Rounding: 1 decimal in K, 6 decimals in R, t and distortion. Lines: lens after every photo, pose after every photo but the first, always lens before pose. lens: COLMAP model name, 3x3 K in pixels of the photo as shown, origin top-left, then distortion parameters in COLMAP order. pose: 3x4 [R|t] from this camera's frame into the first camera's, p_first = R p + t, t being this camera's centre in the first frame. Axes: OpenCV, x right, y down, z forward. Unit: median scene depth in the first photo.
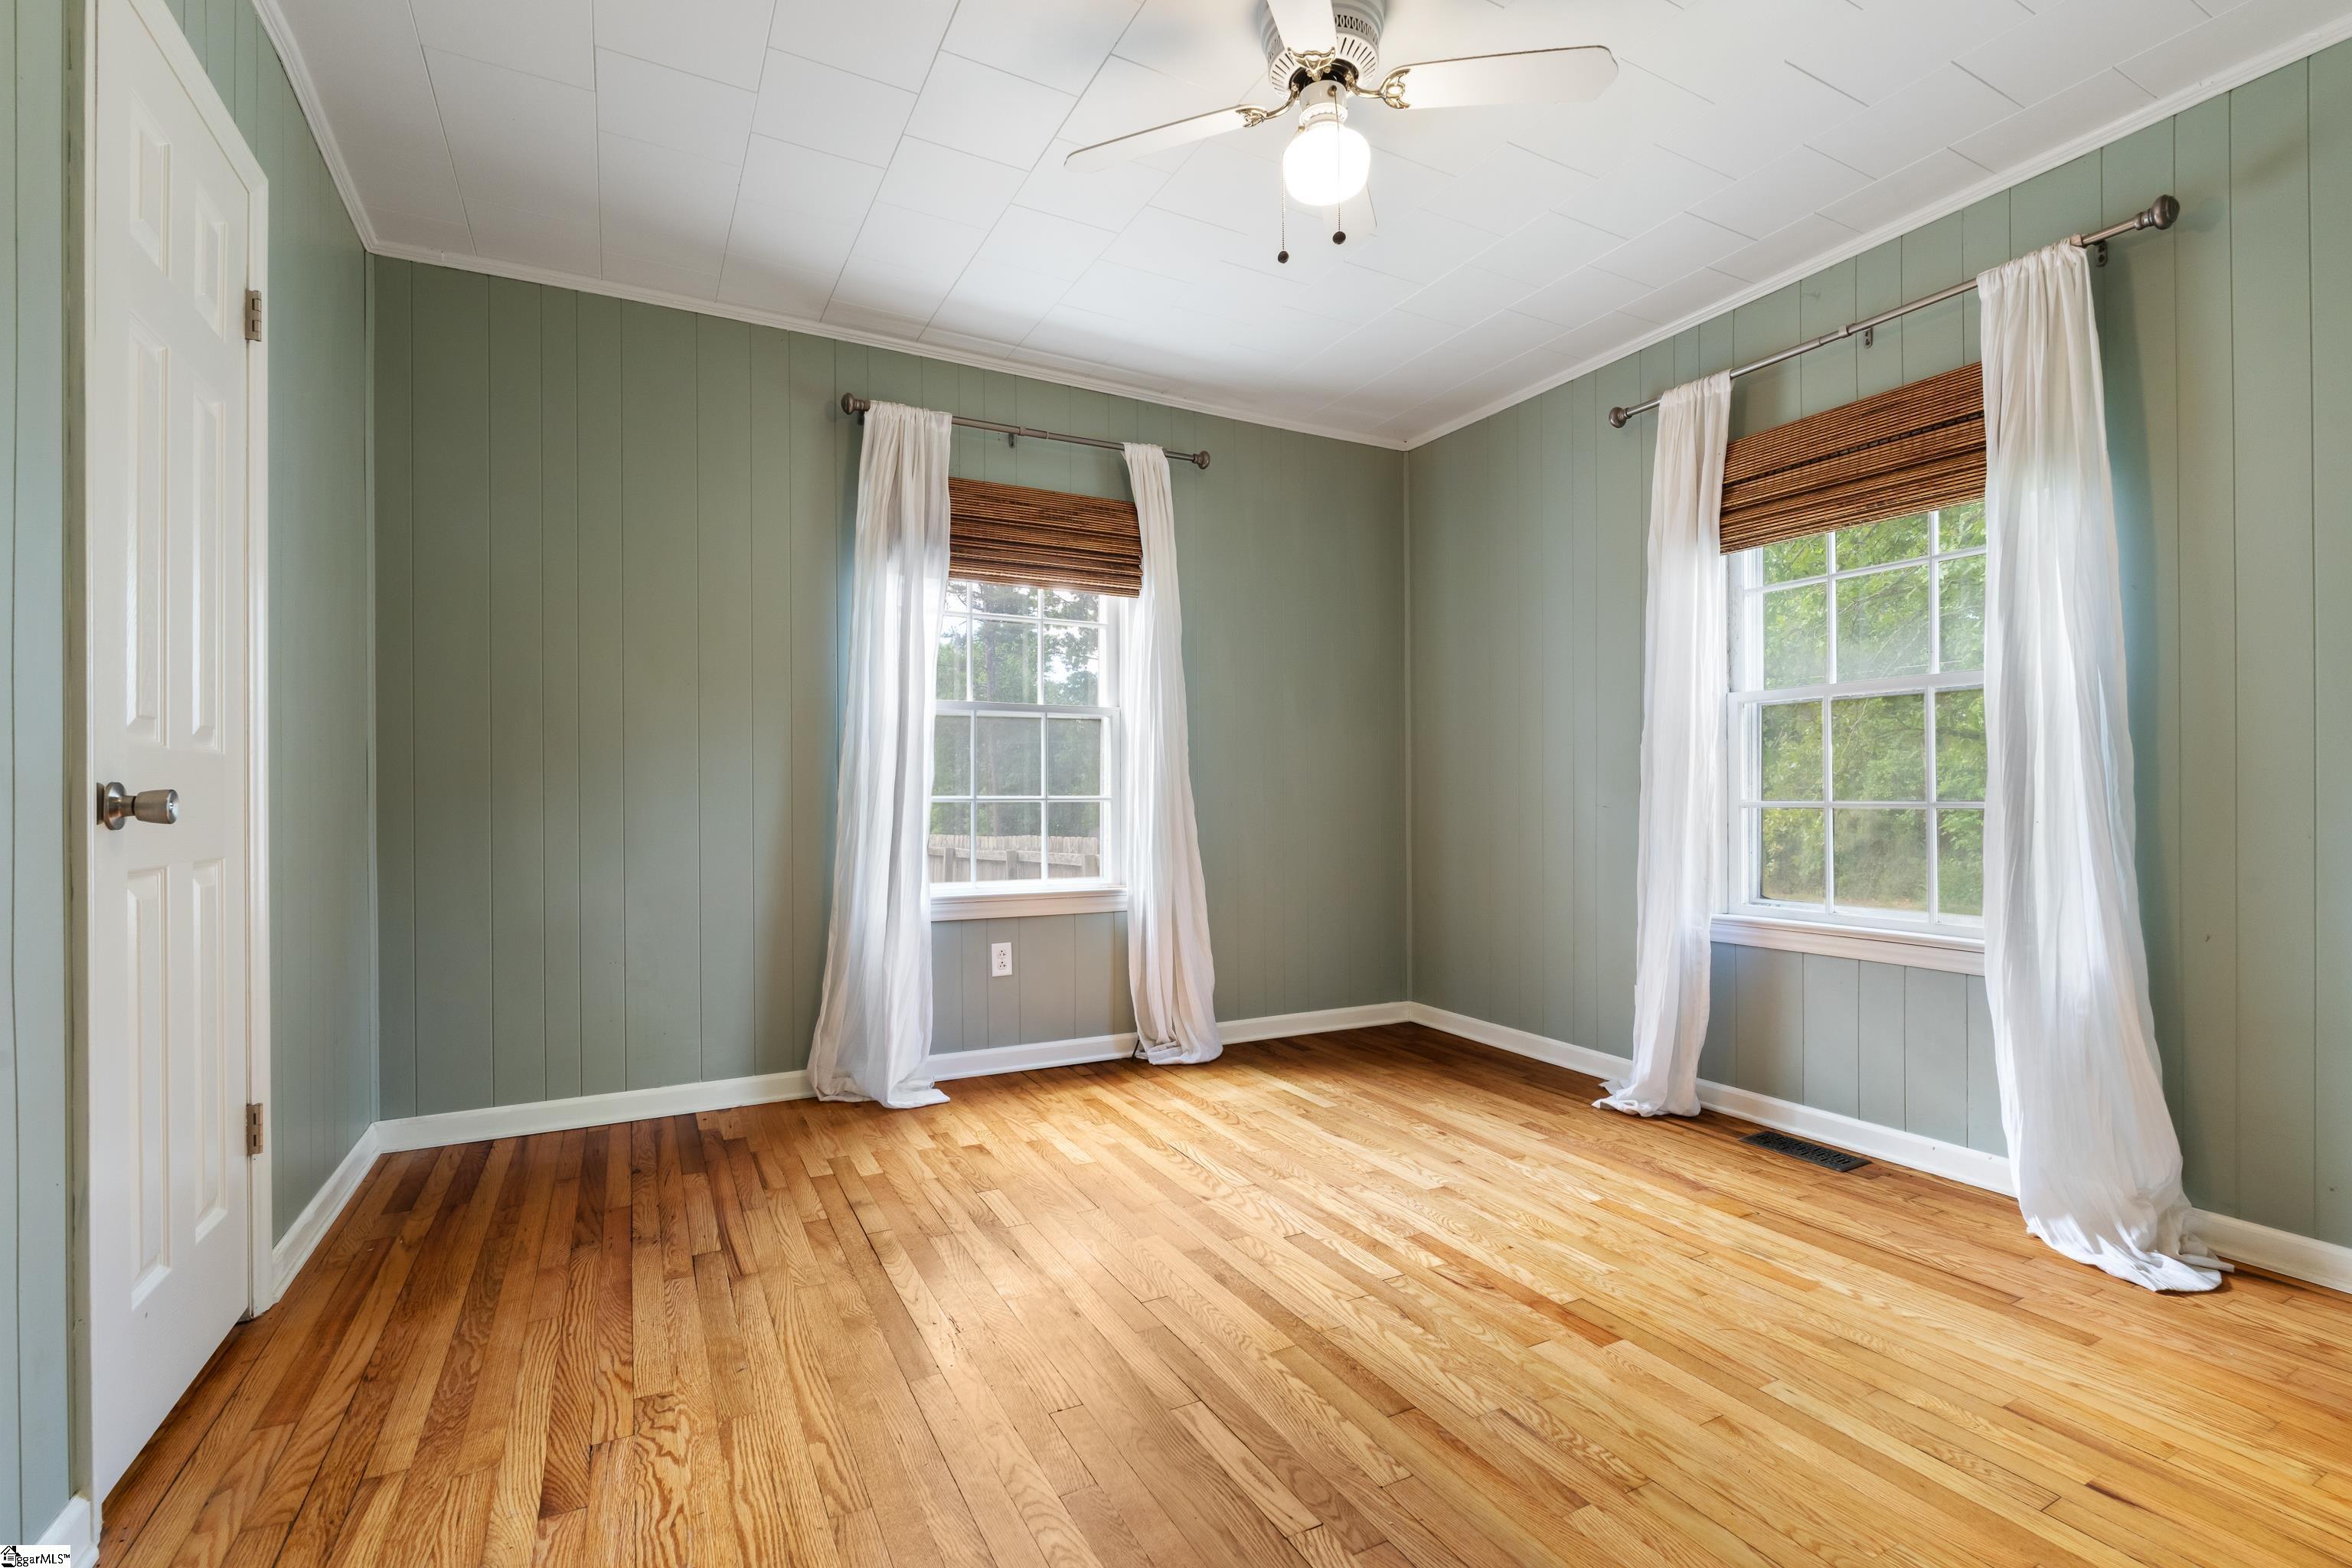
lens RADIAL K [[1032.4, 0, 1176.5], [0, 1032.4, 794.4], [0, 0, 1]] dist [-0.008591, 0.001510]
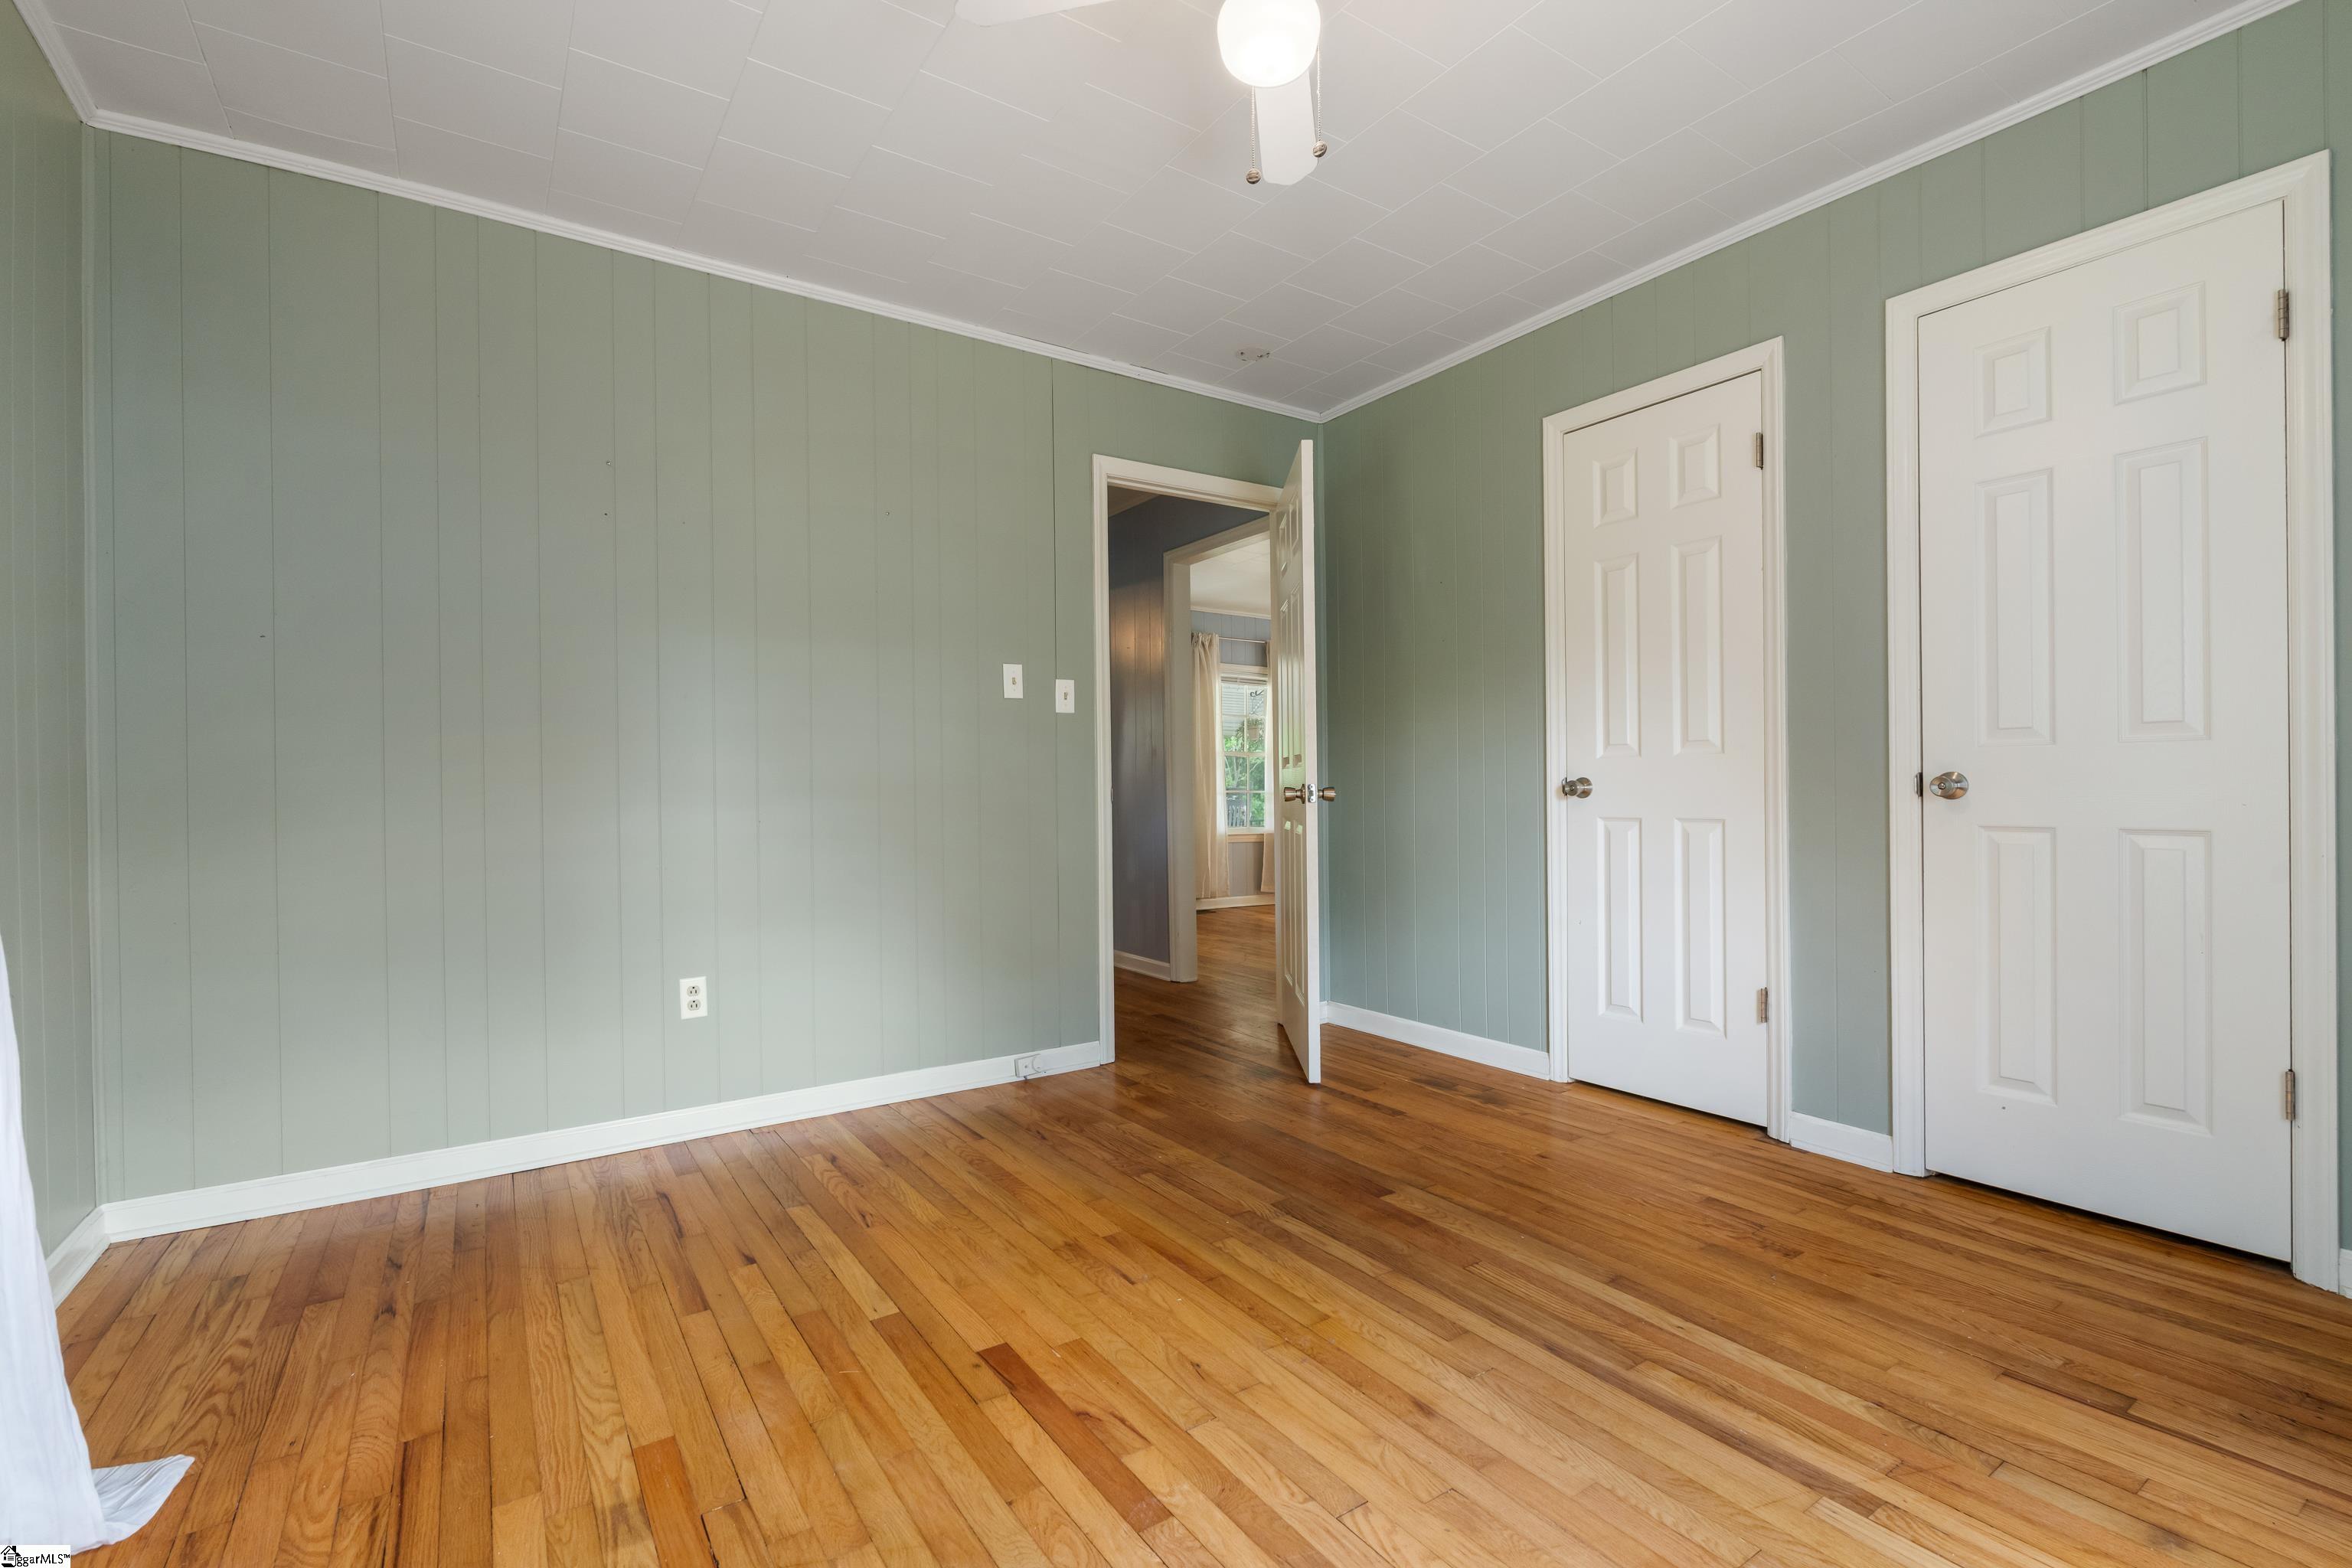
lens RADIAL K [[1032.4, 0, 1177.6], [0, 1032.4, 792.2], [0, 0, 1]] dist [-0.008591, 0.001510]
pose [[-0.993958, 0.012396, -0.109059, 0.380819], [0.012803, 0.999913, -0.003034, 0.009963], [0.109012, -0.004412, -0.994031, 2.186424]]
